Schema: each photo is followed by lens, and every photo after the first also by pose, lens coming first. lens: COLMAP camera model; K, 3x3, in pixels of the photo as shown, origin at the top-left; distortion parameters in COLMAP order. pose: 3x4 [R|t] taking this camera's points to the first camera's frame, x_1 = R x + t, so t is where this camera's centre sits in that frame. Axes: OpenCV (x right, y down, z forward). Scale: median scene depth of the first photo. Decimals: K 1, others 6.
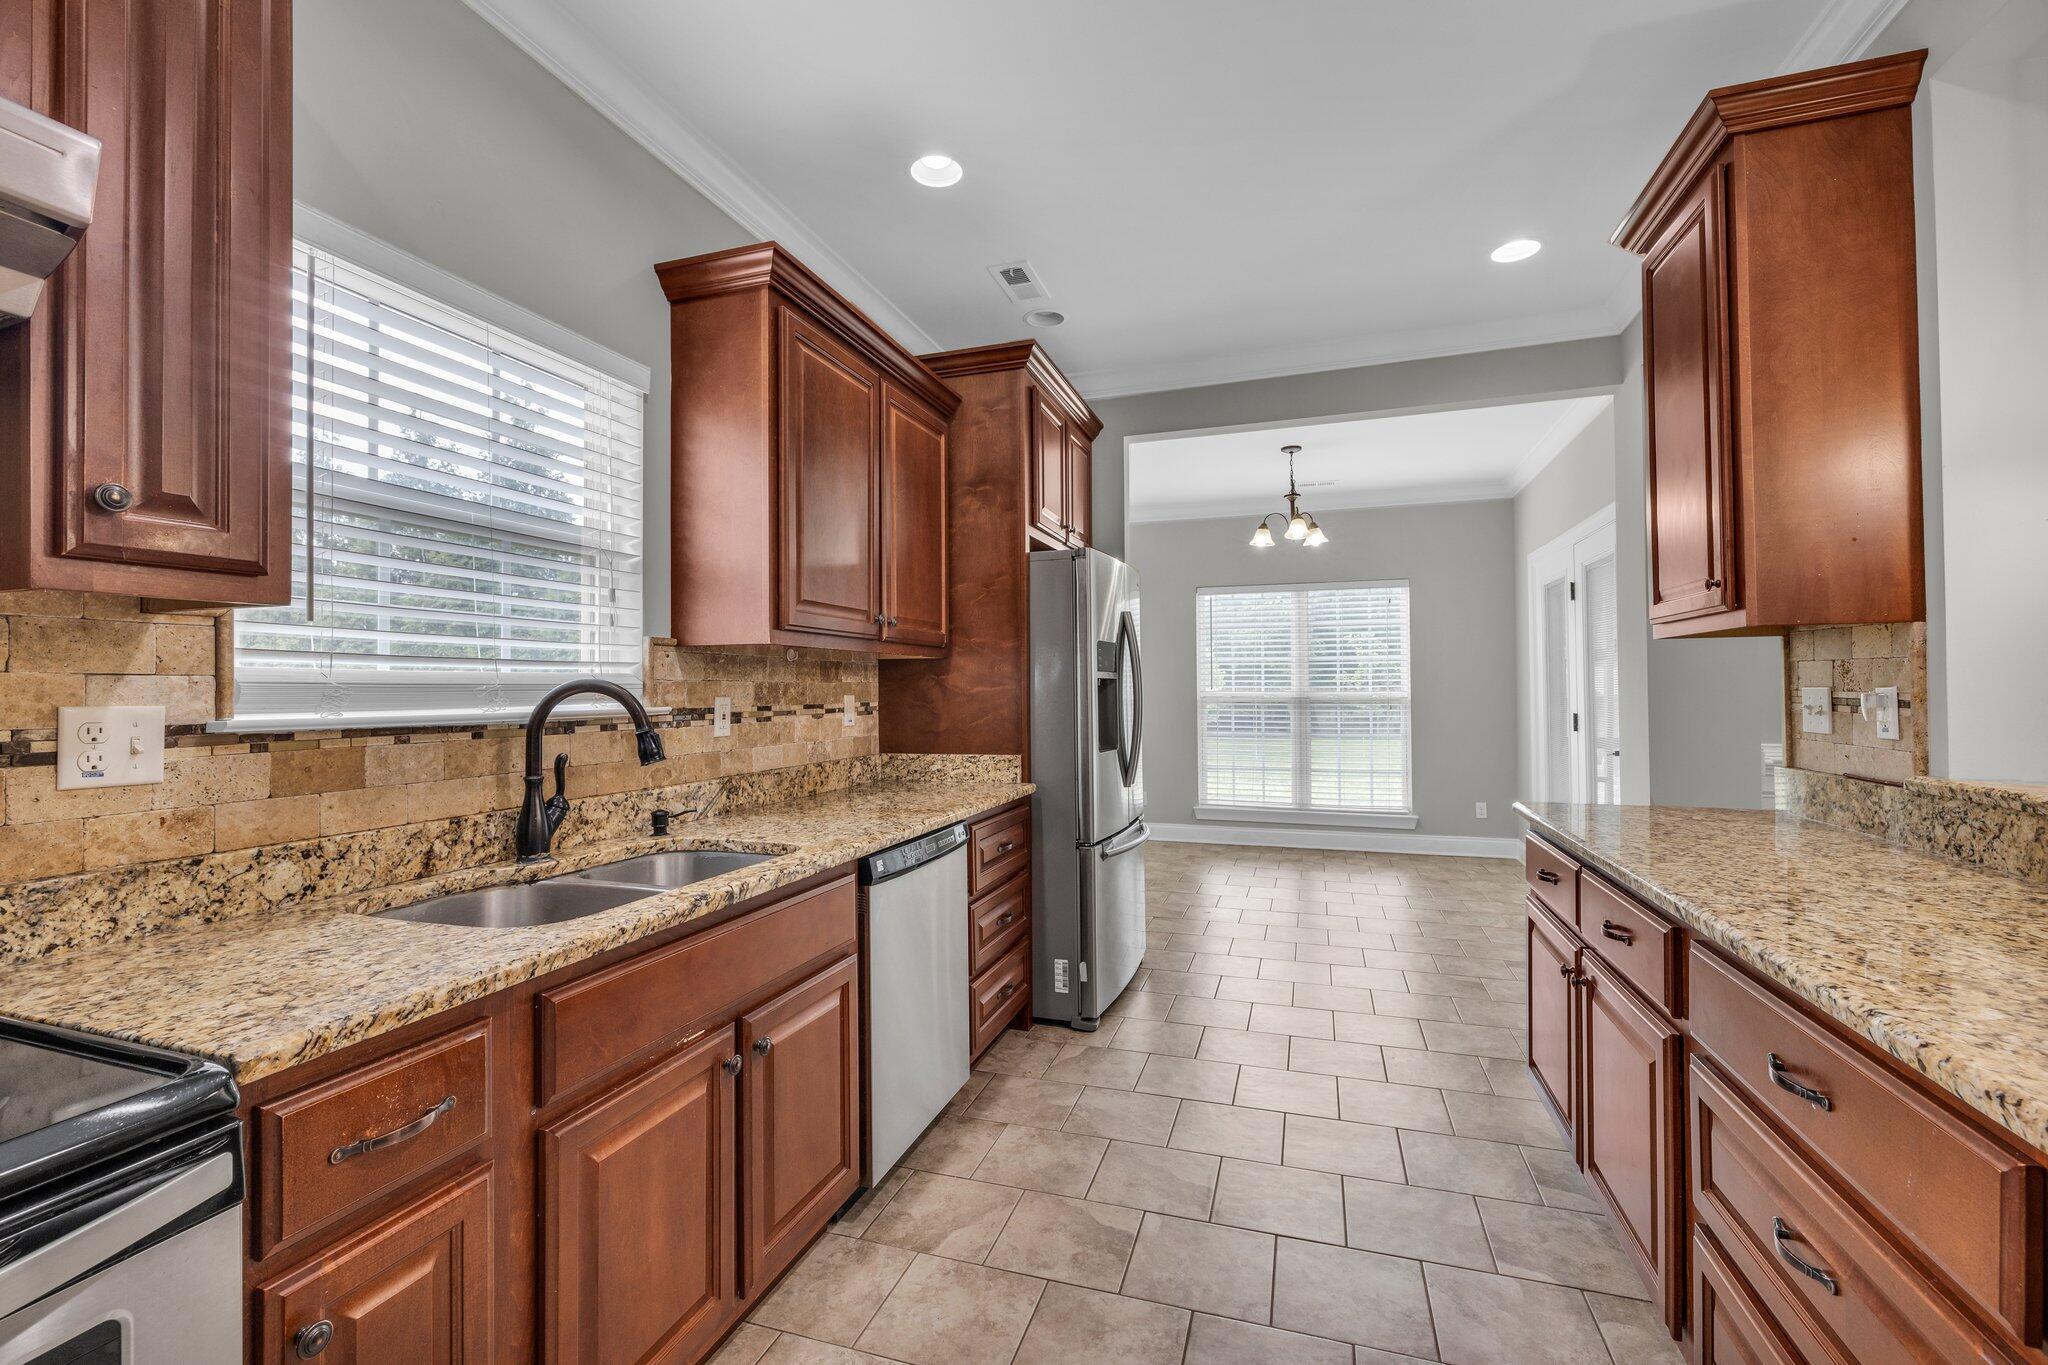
lens RADIAL K [[881.5, 0, 1030.0], [0, 881.5, 674.6], [0, 0, 1]] dist [-0.001426, 0.000648]
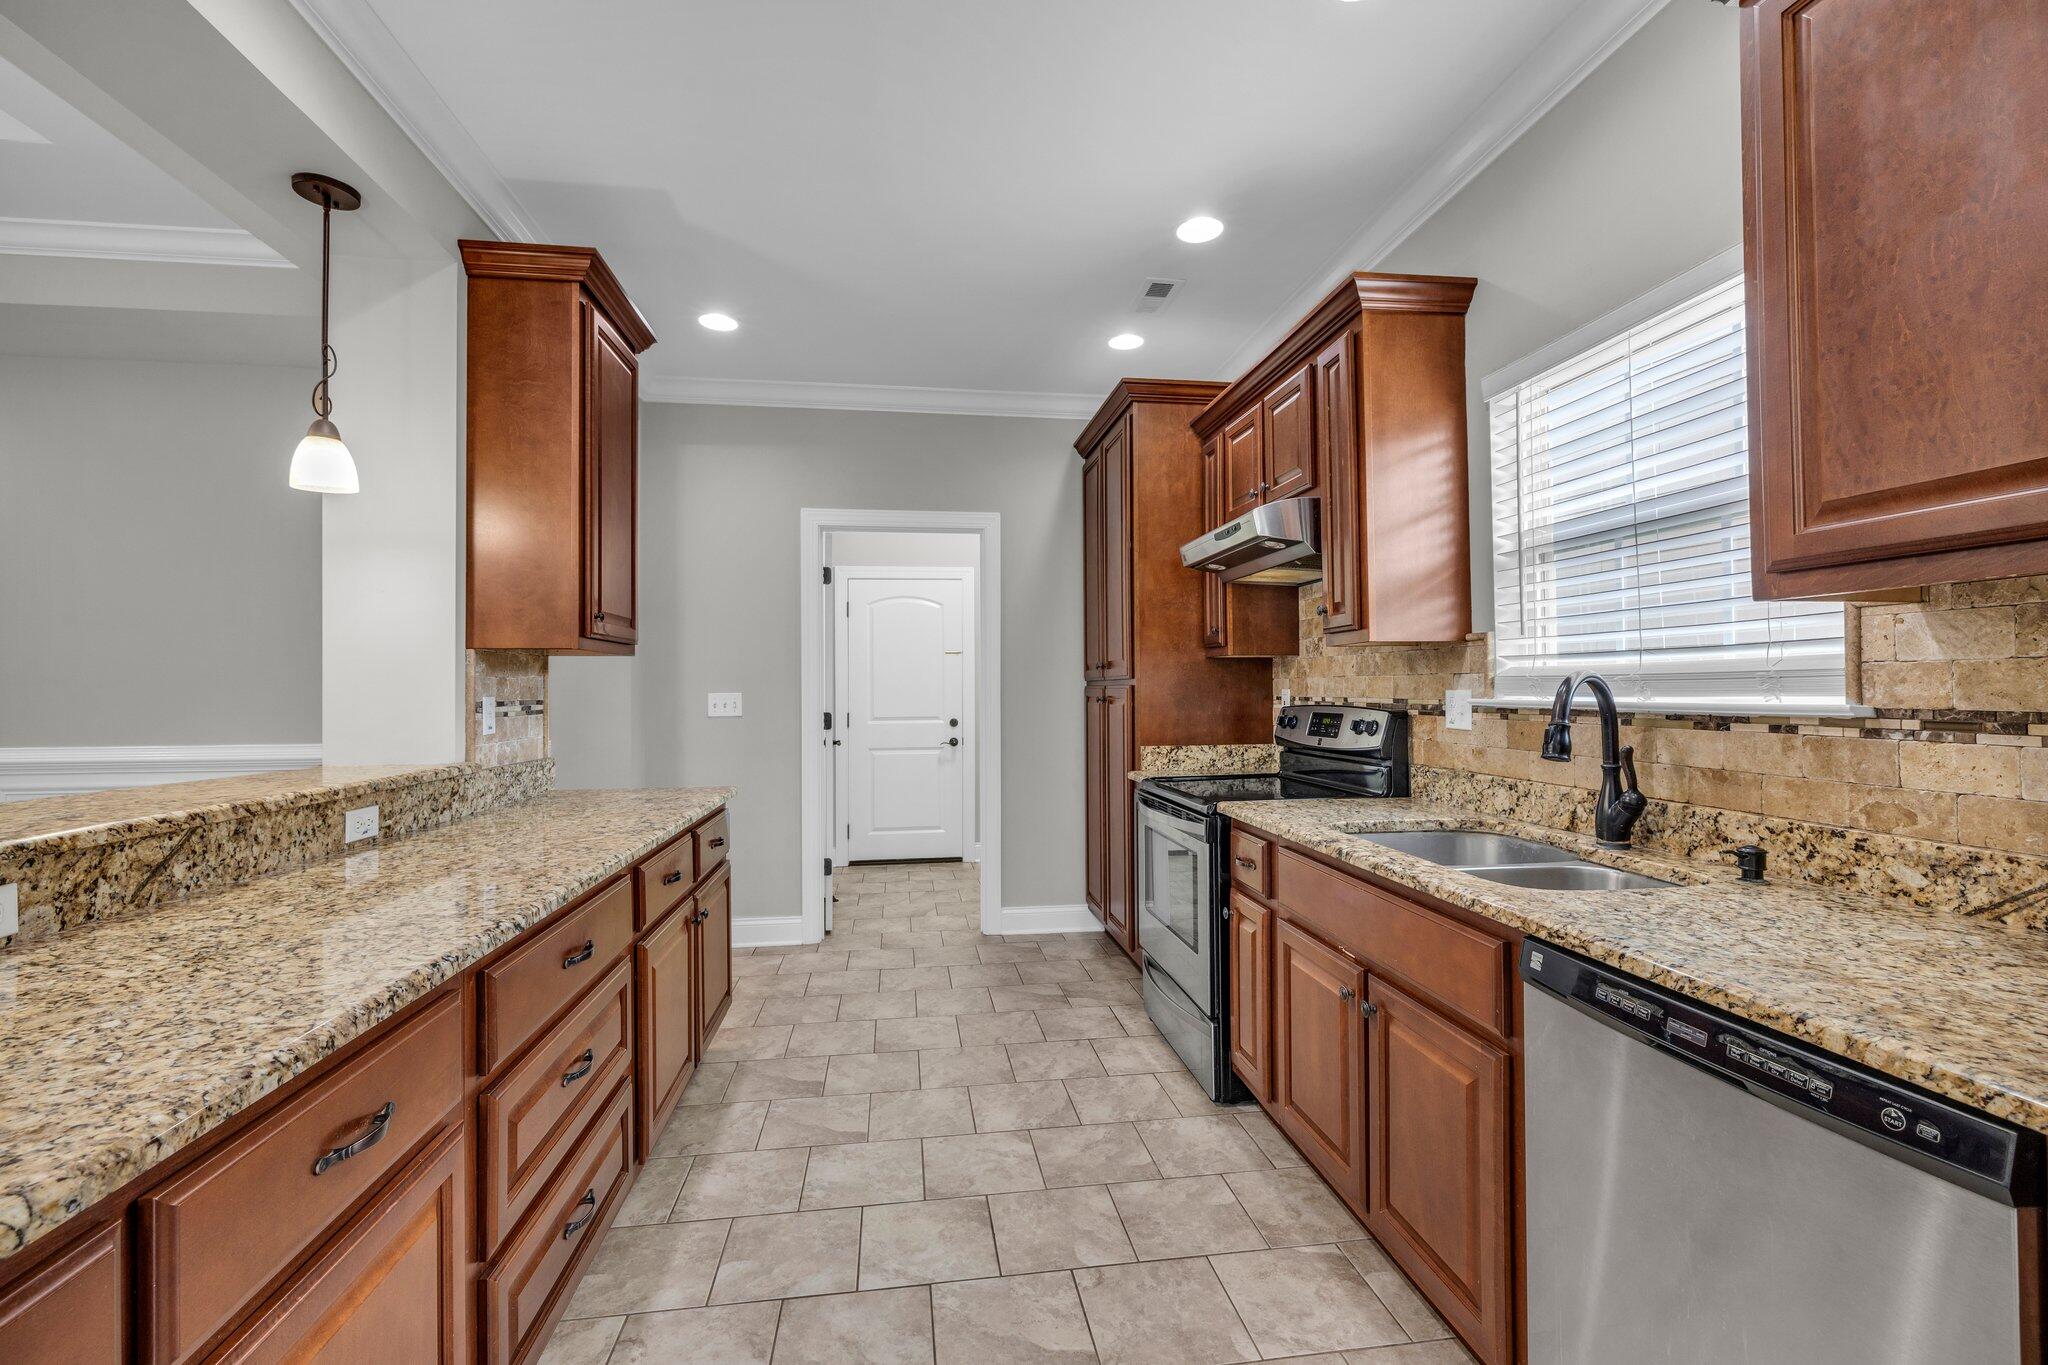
lens RADIAL K [[881.5, 0, 1022.7], [0, 881.5, 685.7], [0, 0, 1]] dist [-0.001426, 0.000648]
pose [[-0.896318, 0.015127, -0.443154, 0.447150], [0.023845, 0.999616, -0.014108, 0.019219], [0.442770, -0.023212, -0.896335, 1.433132]]
